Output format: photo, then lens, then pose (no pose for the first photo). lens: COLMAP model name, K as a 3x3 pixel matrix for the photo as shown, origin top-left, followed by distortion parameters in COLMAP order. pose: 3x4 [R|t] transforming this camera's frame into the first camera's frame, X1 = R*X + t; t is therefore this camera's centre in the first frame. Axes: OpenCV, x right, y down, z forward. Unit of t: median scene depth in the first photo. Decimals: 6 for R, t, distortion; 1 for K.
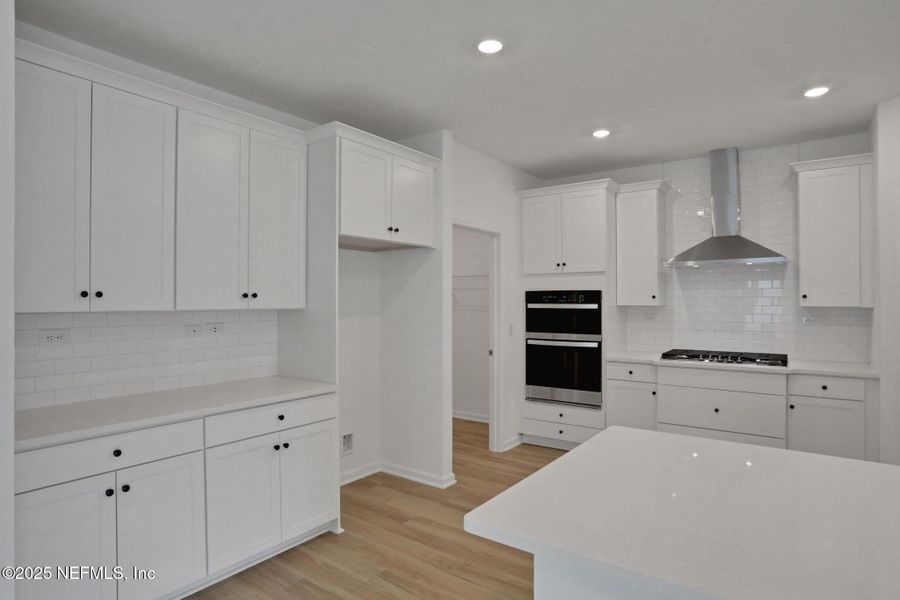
lens RADIAL K [[512.7, 0, 455.3], [0, 512.7, 299.4], [0, 0, 1]] dist [-0.048344, 0.034396]
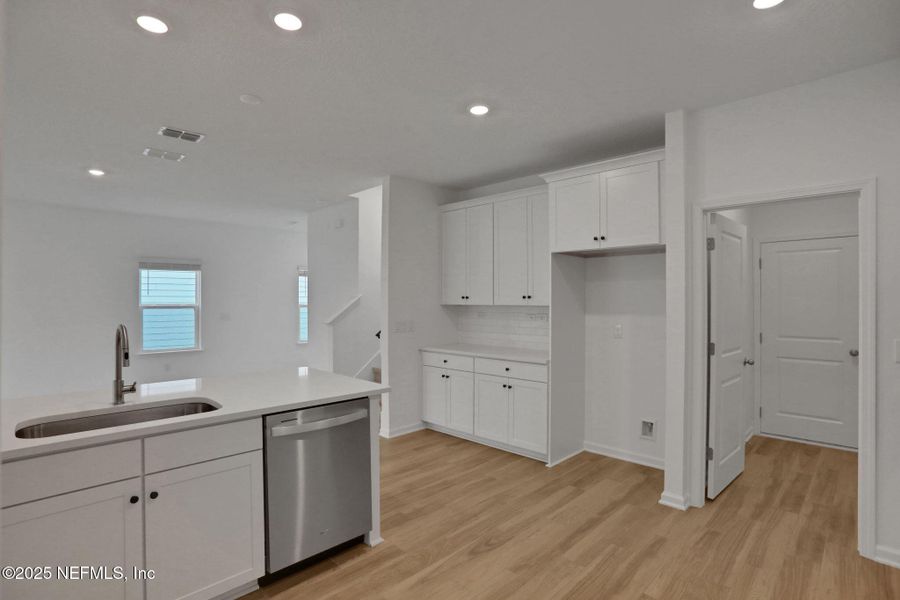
lens RADIAL K [[453.9, 0, 450.0], [0, 453.9, 300.0], [0, 0, 1]] dist [-0.017561, 0.002167]
pose [[-0.154478, 0.003823, -0.987989, 1.109090], [0.003362, 0.999989, 0.003343, -0.004461], [0.987990, -0.002805, -0.154489, 0.982930]]
